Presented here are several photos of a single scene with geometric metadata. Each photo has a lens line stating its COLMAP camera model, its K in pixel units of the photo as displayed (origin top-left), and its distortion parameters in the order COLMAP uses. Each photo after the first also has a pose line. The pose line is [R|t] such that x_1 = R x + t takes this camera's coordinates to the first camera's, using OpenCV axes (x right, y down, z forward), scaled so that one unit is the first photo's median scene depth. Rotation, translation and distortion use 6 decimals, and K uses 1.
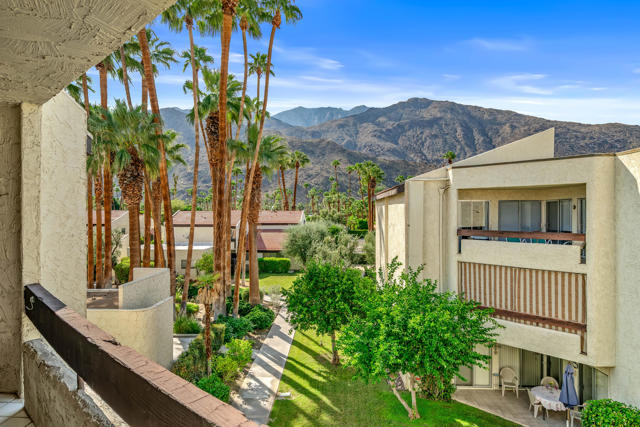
lens RADIAL K [[393.3, 0, 320.0], [0, 393.3, 213.5], [0, 0, 1]] dist [0.006213, 0.000774]
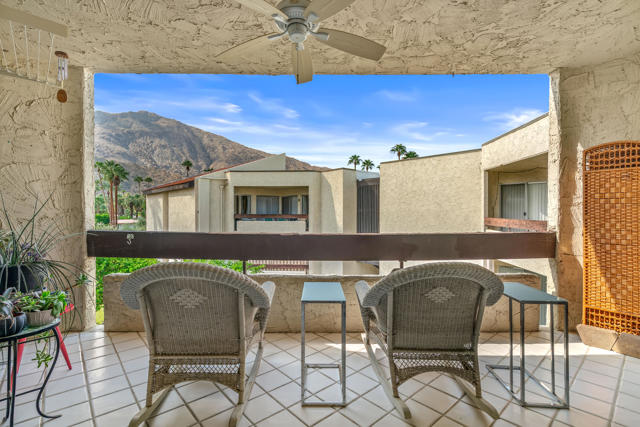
lens RADIAL K [[301.2, 0, 320.0], [0, 301.2, 213.5], [0, 0, 1]] dist [-0.001483, -0.000023]
pose [[0.717652, -0.007852, 0.696358, -0.122987], [0.001481, 0.999951, 0.009750, 0.017556], [-0.696401, -0.005966, 0.717628, -0.011429]]
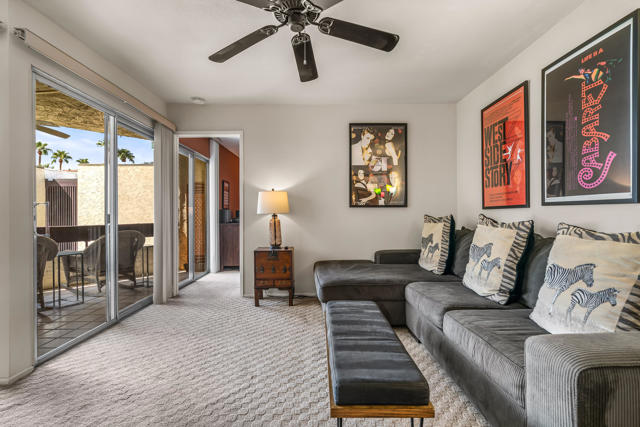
lens RADIAL K [[312.5, 0, 320.5], [0, 312.5, 214.3], [0, 0, 1]] dist [0.002924, 0.001066]
pose [[-0.046369, -0.001954, 0.998922, -0.236333], [0.006603, 0.999976, 0.002263, 0.019900], [-0.998903, 0.006701, -0.046355, -0.097345]]
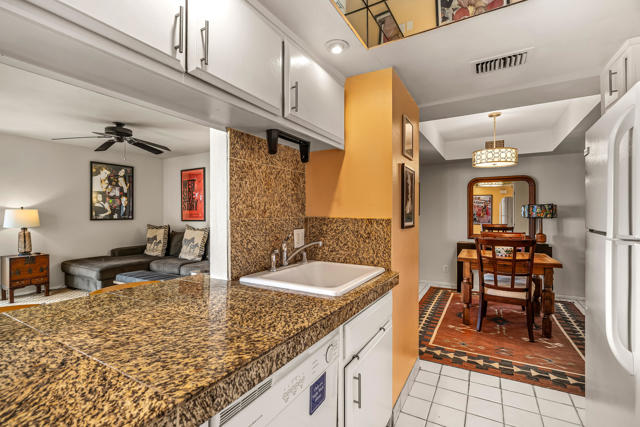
lens RADIAL K [[292.0, 0, 322.4], [0, 292.0, 213.6], [0, 0, 1]] dist [0.000890, -0.000167]
pose [[-0.891618, -0.001306, 0.452787, -0.328397], [0.000931, 0.999988, 0.004716, 0.010540], [-0.452788, 0.004627, -0.891606, -0.001262]]
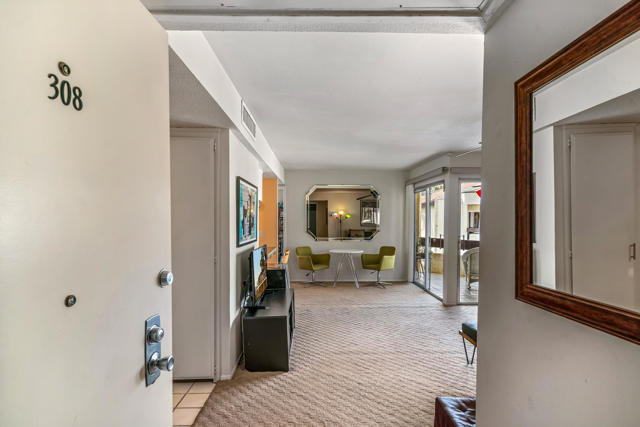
lens RADIAL K [[321.9, 0, 319.1], [0, 321.9, 213.5], [0, 0, 1]] dist [0.002974, 0.000640]
pose [[0.997485, 0.004159, 0.070751, -0.253501], [-0.002555, 0.999738, -0.022745, 0.006155], [-0.070827, 0.022507, 0.997235, -0.234951]]
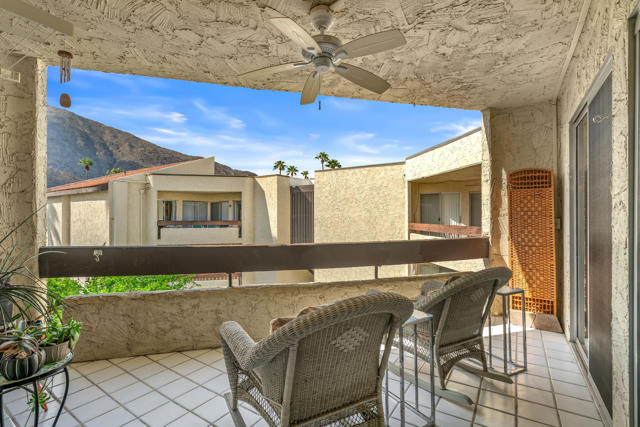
lens RADIAL K [[299.4, 0, 320.7], [0, 299.4, 214.2], [0, 0, 1]] dist [-0.002133, 0.000105]
pose [[0.515660, 0.000384, 0.856793, -0.144485], [0.004810, 0.999983, -0.003343, 0.014709], [-0.856780, 0.005845, 0.515649, 0.004423]]
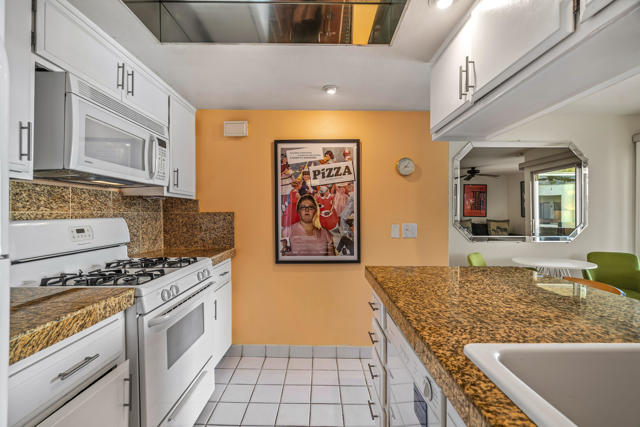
lens RADIAL K [[294.1, 0, 317.5], [0, 294.1, 212.5], [0, 0, 1]] dist [0.000287, 0.000597]
pose [[0.999496, 0.002567, 0.031651, -0.323416], [-0.002276, 0.999955, -0.009205, 0.011370], [-0.031674, 0.009129, 0.999457, -0.079274]]
